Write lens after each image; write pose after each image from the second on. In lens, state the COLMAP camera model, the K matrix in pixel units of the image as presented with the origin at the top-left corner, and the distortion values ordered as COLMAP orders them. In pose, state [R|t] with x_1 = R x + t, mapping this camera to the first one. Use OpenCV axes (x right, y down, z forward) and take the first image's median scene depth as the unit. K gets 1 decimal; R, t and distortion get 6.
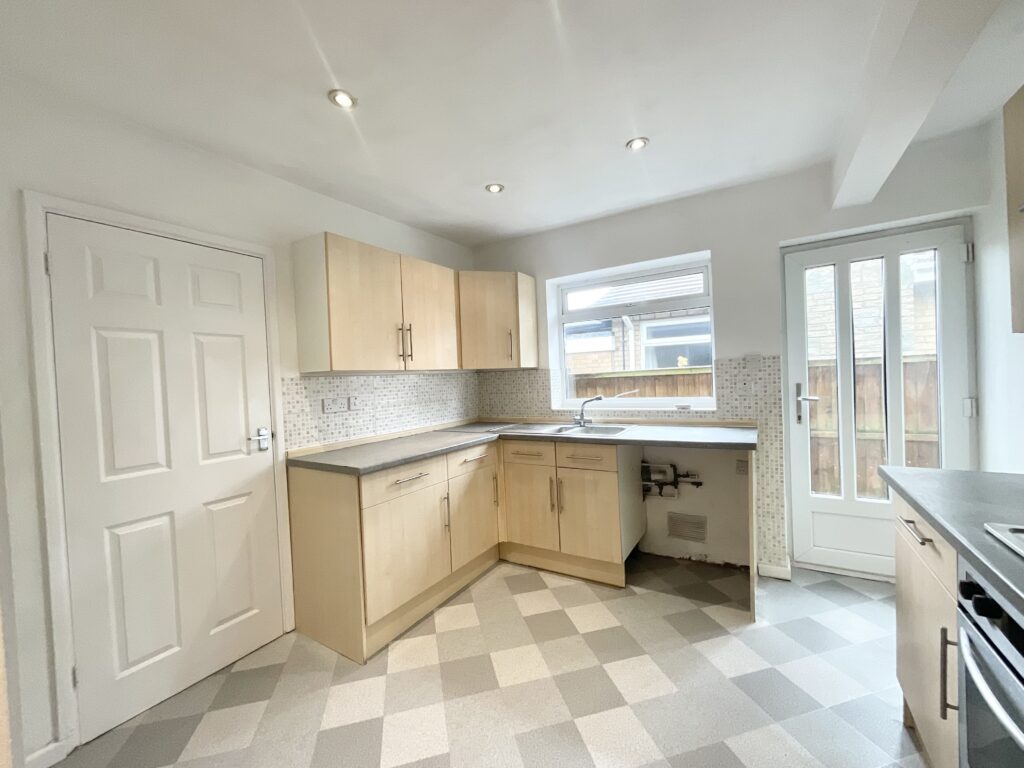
lens RADIAL K [[413.2, 0, 513.6], [0, 413.2, 384.6], [0, 0, 1]] dist [0.004072, 0.000040]
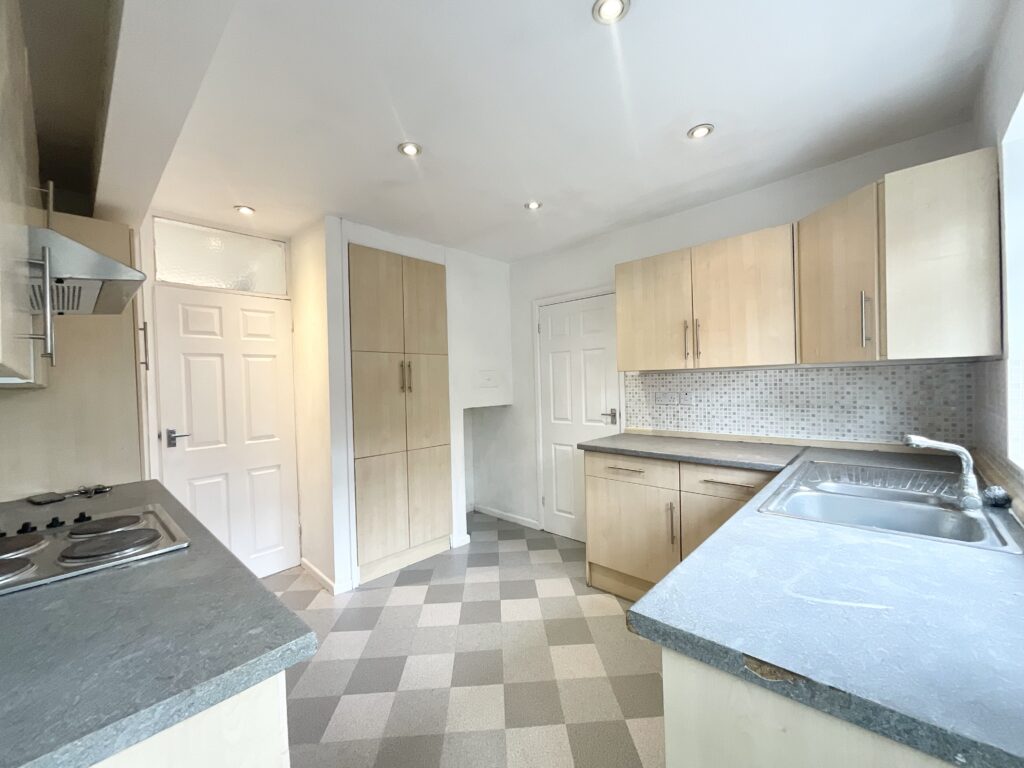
lens RADIAL K [[413.2, 0, 513.7], [0, 413.2, 385.4], [0, 0, 1]] dist [0.004072, 0.000040]
pose [[-0.185840, 0.060318, -0.980727, 0.816901], [0.018892, 0.998149, 0.057810, -0.064232], [0.982398, -0.007784, -0.186636, 0.830612]]
